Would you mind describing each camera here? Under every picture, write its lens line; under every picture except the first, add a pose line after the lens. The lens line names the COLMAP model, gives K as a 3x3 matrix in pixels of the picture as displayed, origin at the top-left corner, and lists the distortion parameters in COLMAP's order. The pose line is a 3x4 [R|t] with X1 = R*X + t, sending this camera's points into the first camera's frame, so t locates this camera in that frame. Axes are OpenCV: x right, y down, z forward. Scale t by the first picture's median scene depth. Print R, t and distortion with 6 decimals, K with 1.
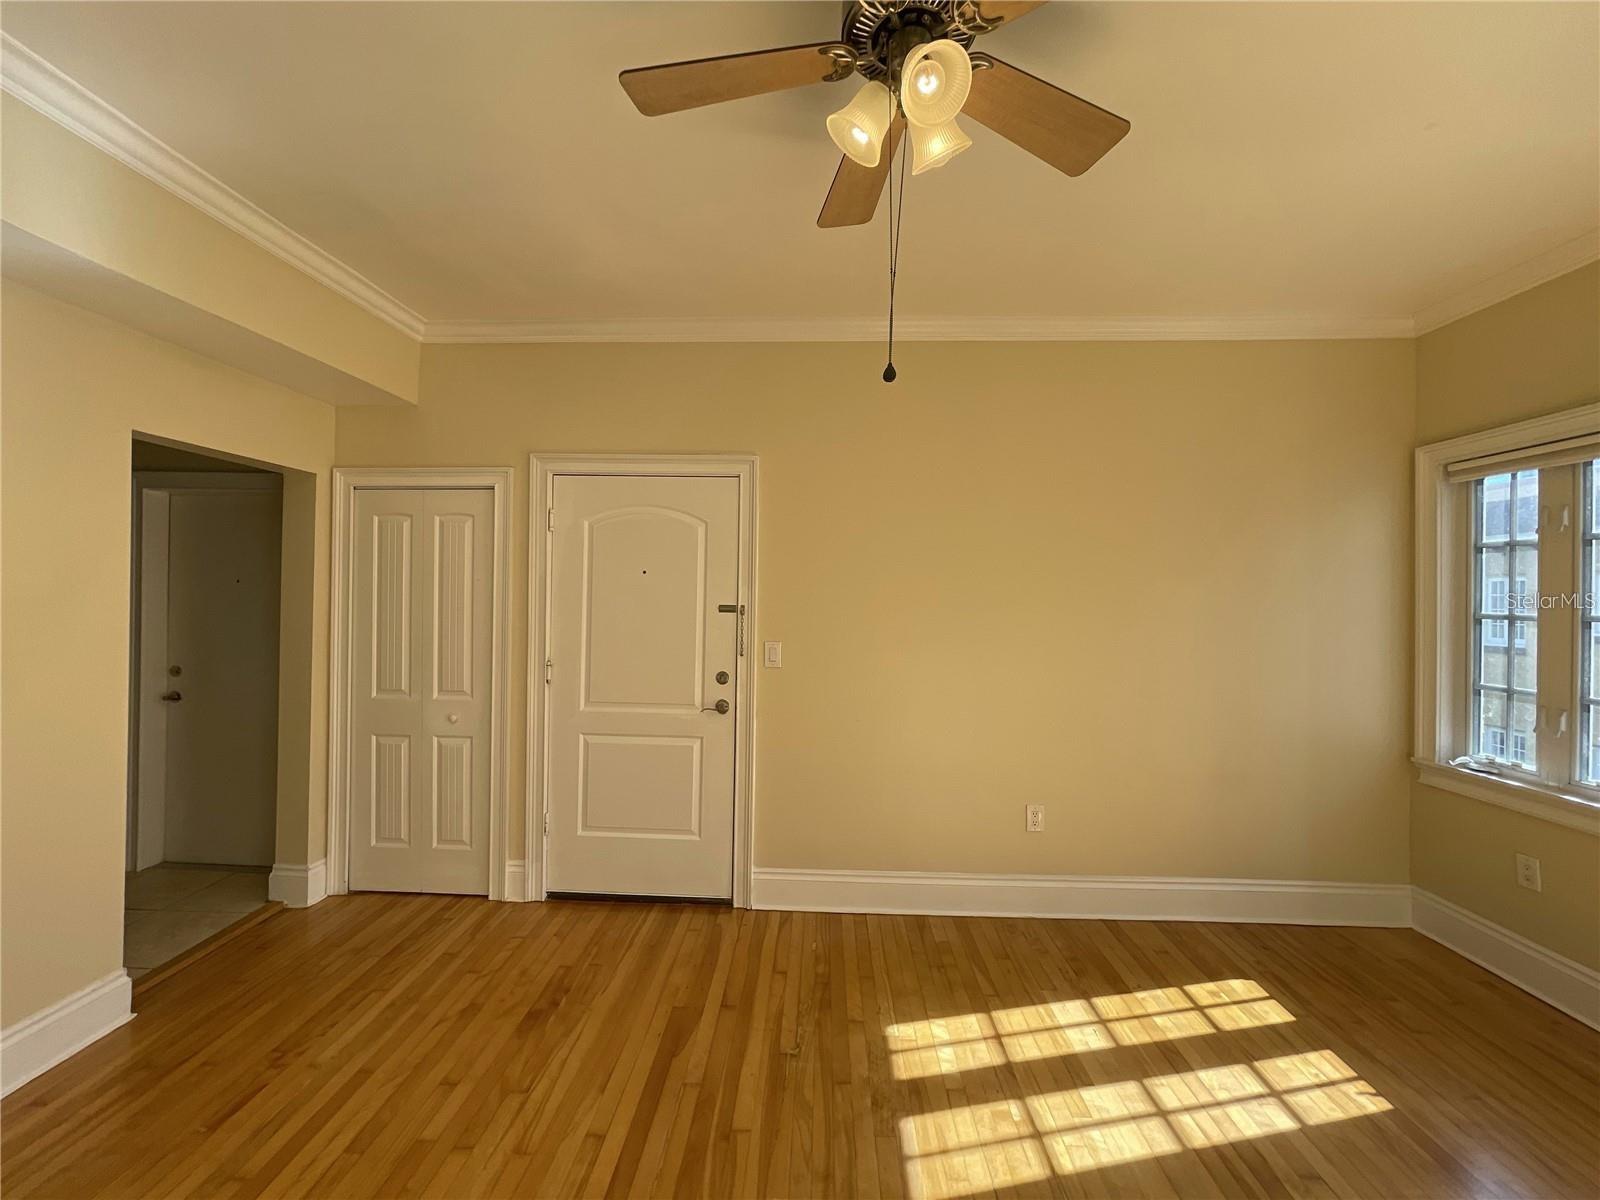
lens RADIAL K [[646.9, 0, 799.8], [0, 646.9, 596.5], [0, 0, 1]] dist [-0.005196, 0.000815]
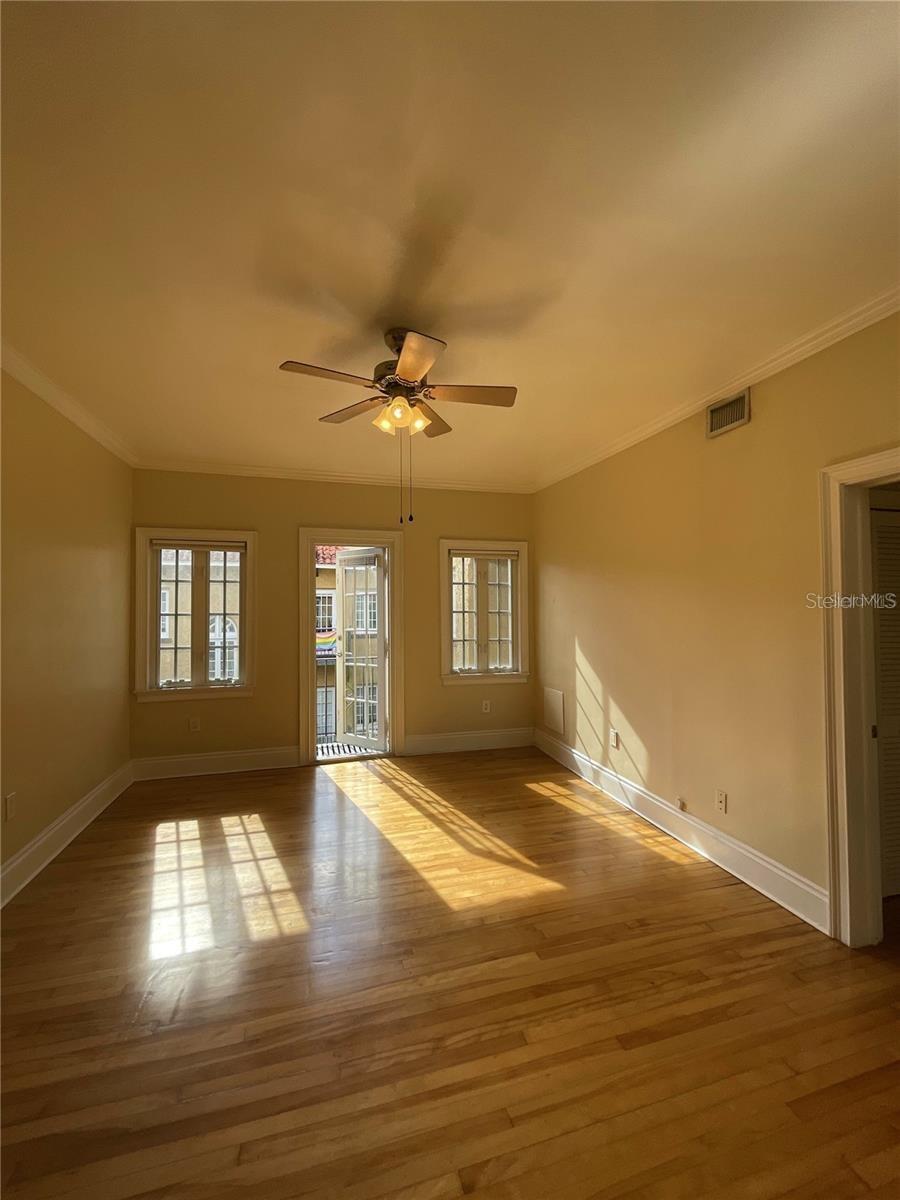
lens RADIAL K [[485.2, 0, 452.5], [0, 485.2, 597.0], [0, 0, 1]] dist [-0.005196, 0.000815]
pose [[-0.316006, 0.011930, 0.948682, -0.805652], [-0.003827, 0.999897, -0.013849, -0.009511], [-0.948750, -0.008007, -0.315927, 0.660265]]
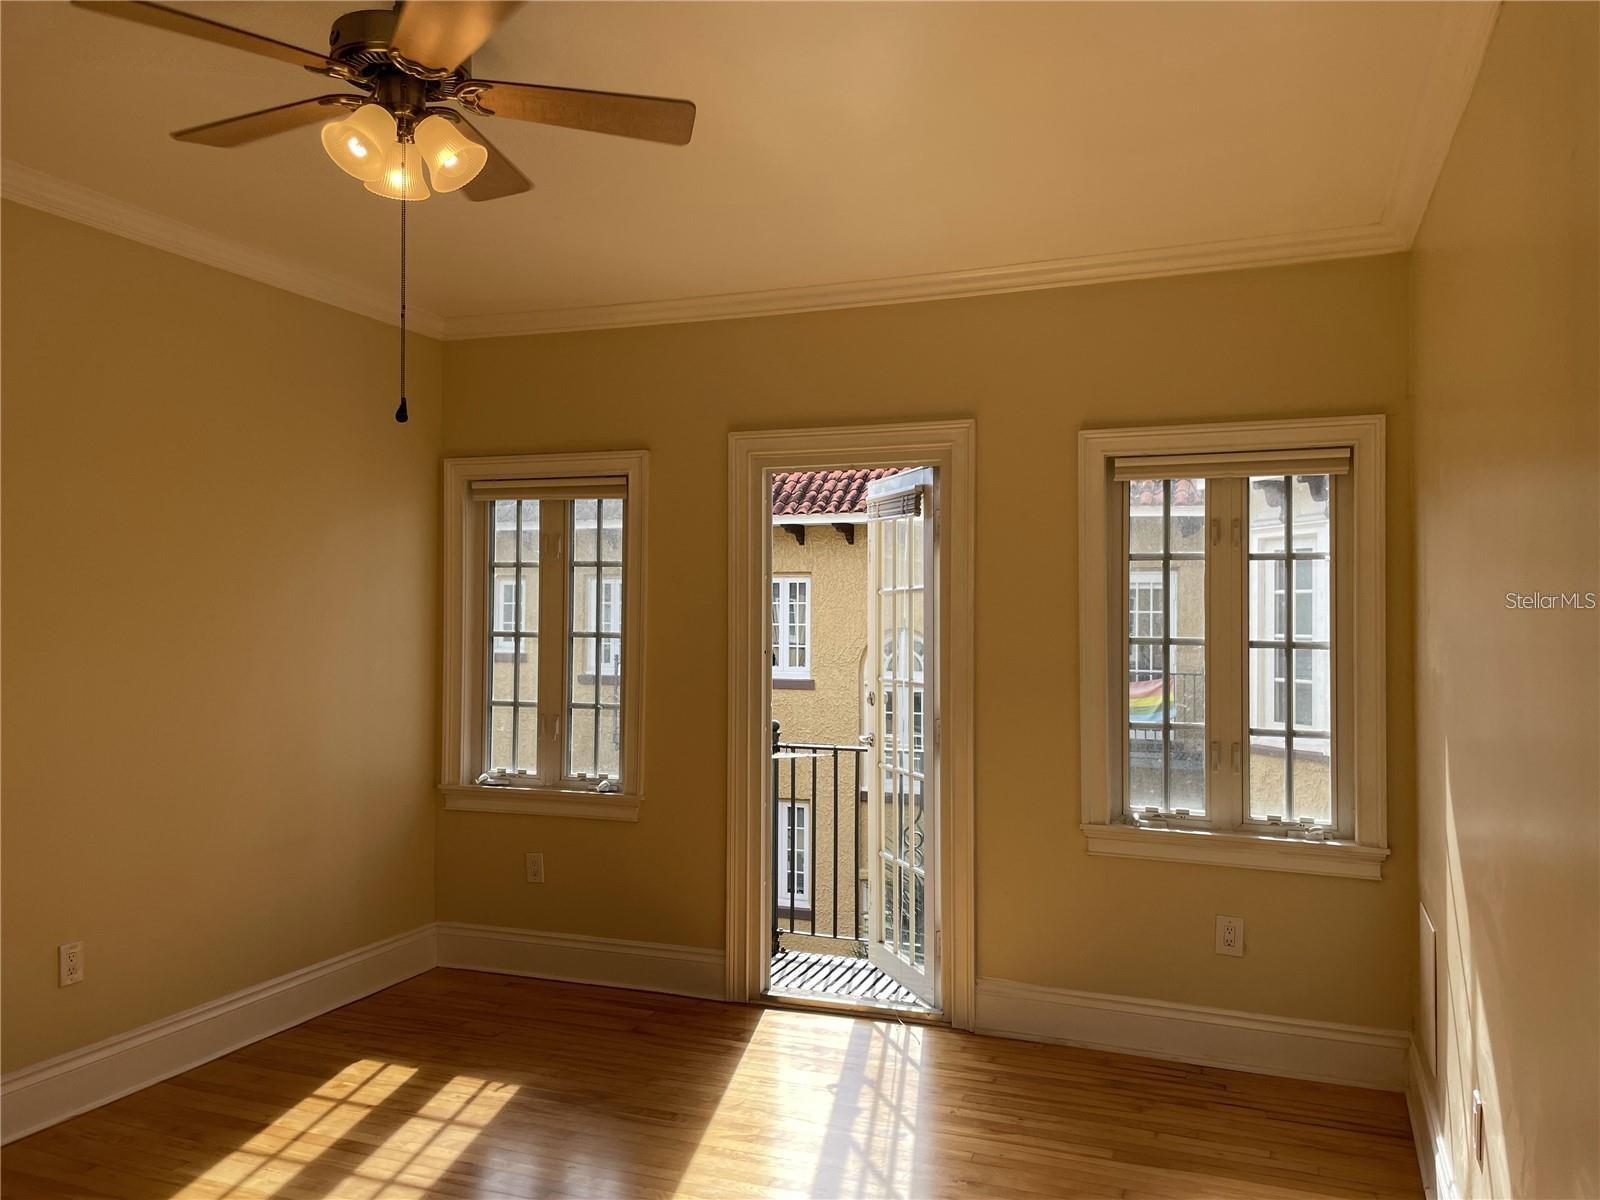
lens RADIAL K [[1219.4, 0, 801.6], [0, 1219.4, 588.5], [0, 0, 1]] dist [0.078821, -0.093912]
pose [[0.318841, 0.010842, 0.947746, -0.695583], [-0.006559, 0.999936, -0.009233, -0.029619], [-0.947785, -0.003273, 0.318892, -0.094211]]
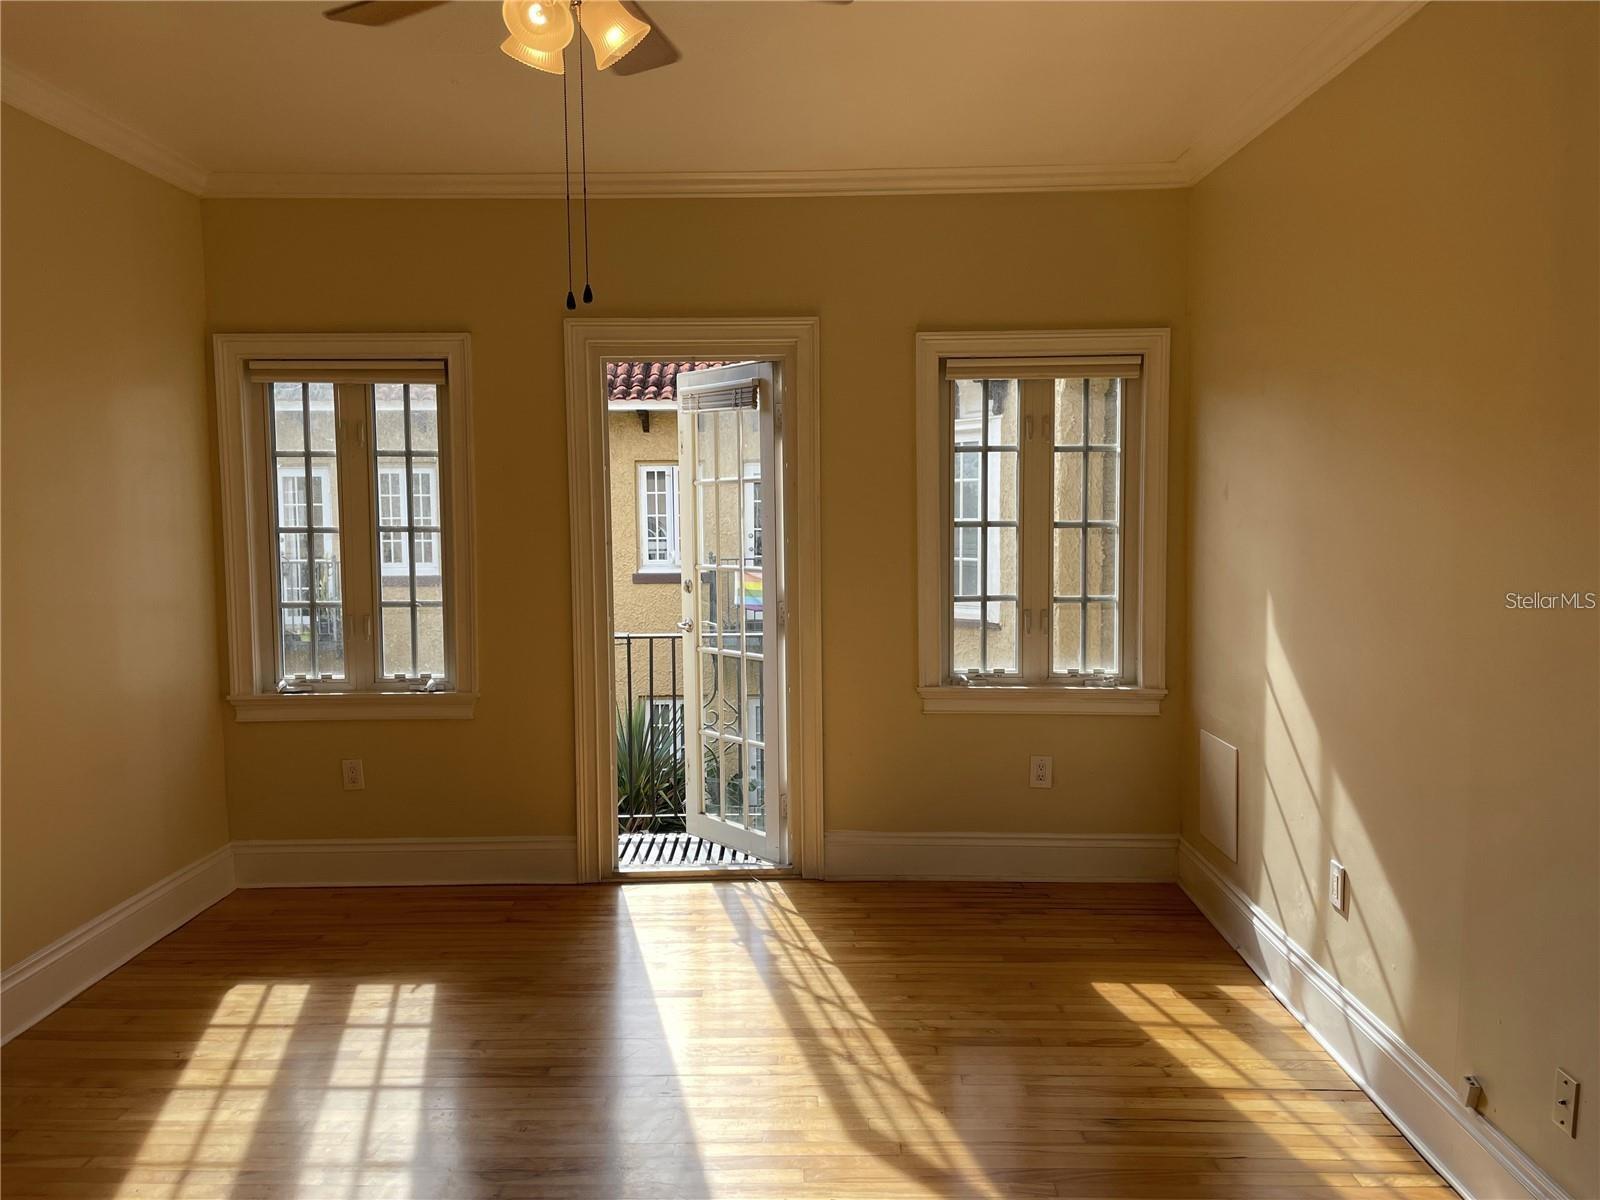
lens RADIAL K [[1219.4, 0, 794.0], [0, 1219.4, 589.9], [0, 0, 1]] dist [0.078821, -0.093912]
pose [[-0.031685, -0.080724, 0.996233, -0.836475], [0.002791, 0.996722, 0.080852, -0.028151], [-0.999494, 0.005343, -0.031356, 0.339431]]
